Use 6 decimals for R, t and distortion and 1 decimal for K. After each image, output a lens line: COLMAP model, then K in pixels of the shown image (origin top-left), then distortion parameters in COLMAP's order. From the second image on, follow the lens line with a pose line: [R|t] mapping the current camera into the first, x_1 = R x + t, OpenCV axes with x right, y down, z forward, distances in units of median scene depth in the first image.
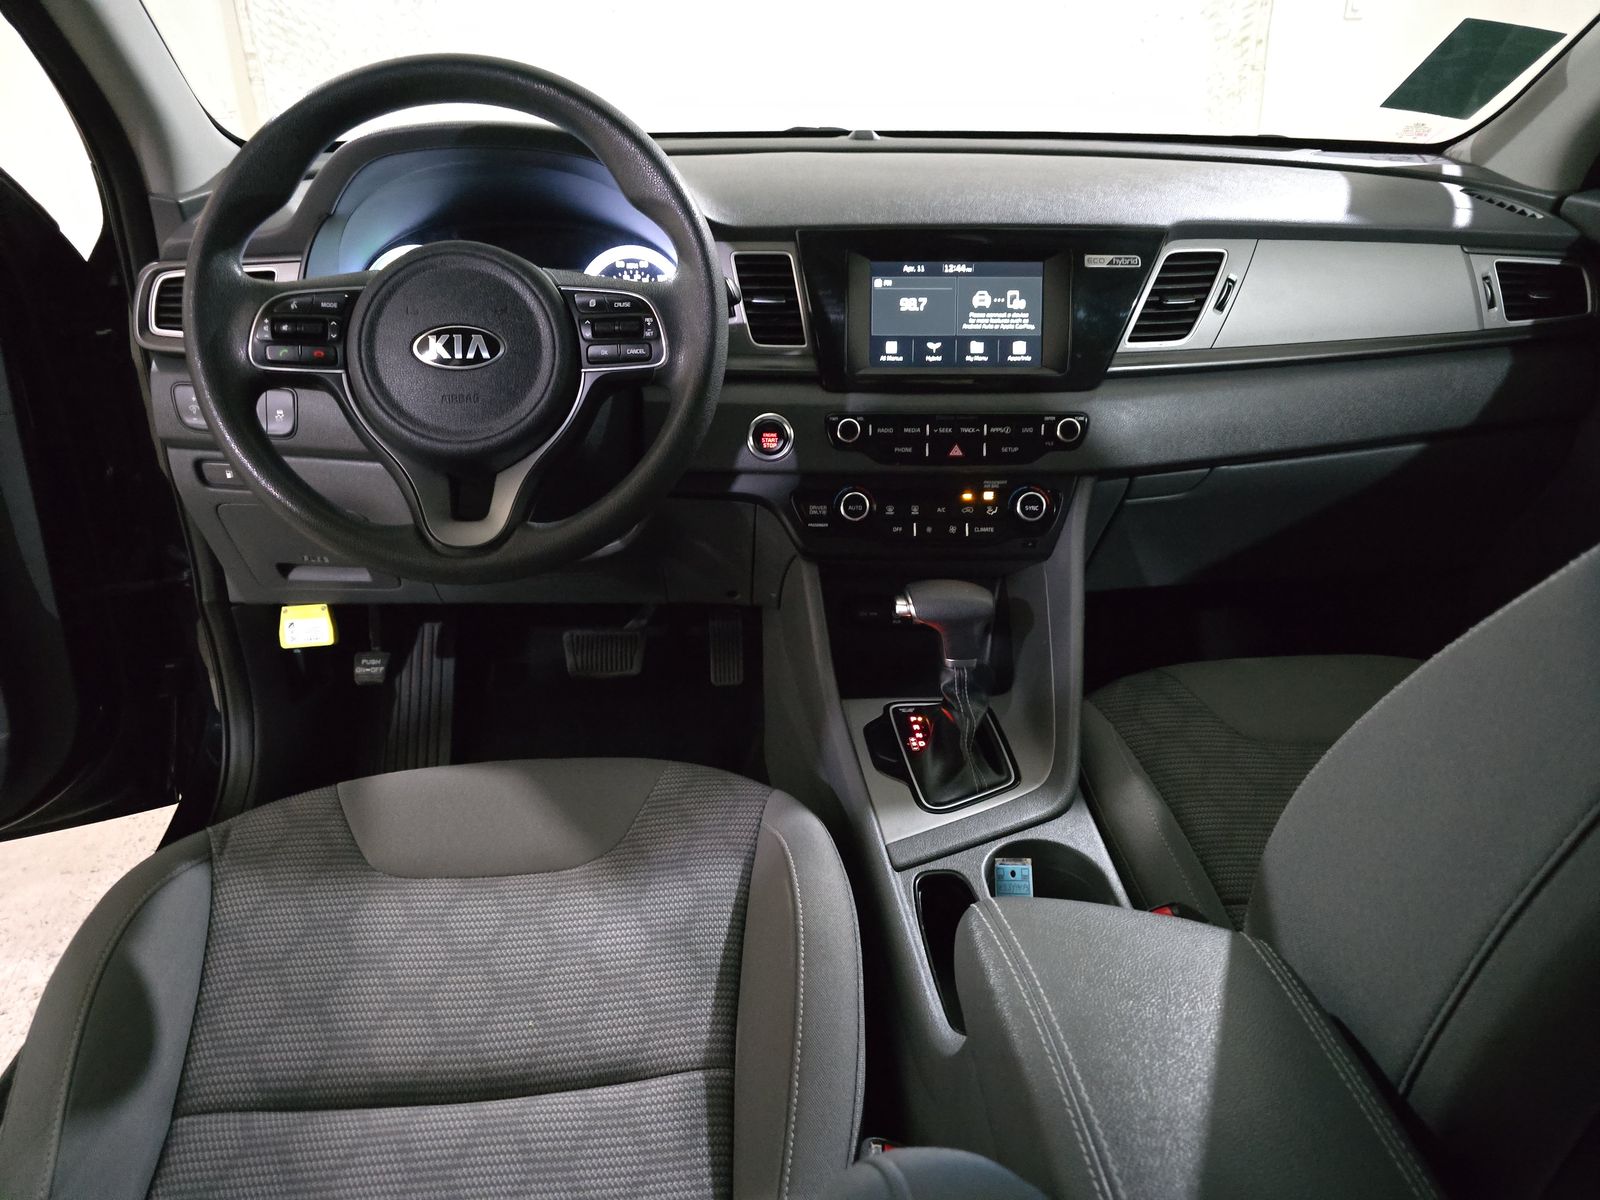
lens RADIAL K [[1060.9, 0, 800.0], [0, 1060.9, 600.0], [0, 0, 1]] dist [0.046913, -0.038398]
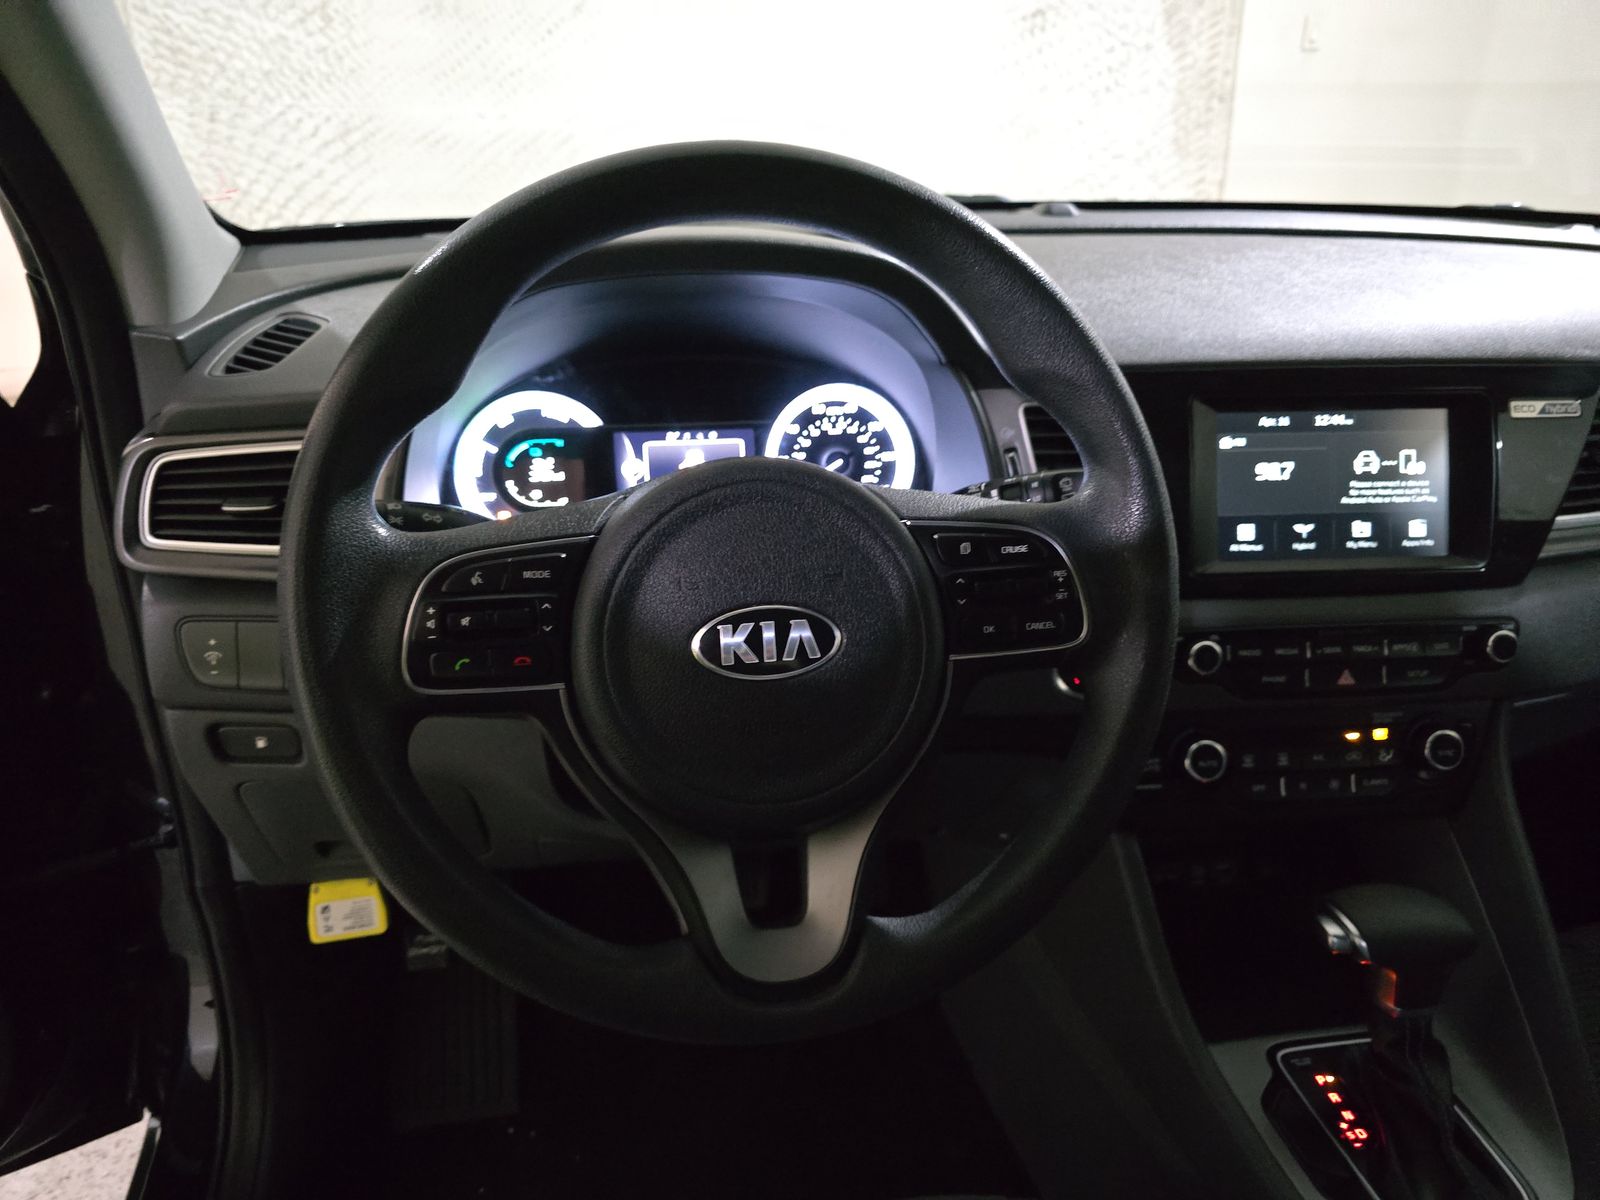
lens RADIAL K [[1078.4, 0, 800.0], [0, 1078.4, 600.0], [0, 0, 1]] dist [0.045976, -0.055250]
pose [[0.995075, -0.035446, 0.092574, -0.274906], [0.037153, 0.999169, -0.016788, -0.192012], [-0.091902, 0.020145, 0.995564, 0.314800]]
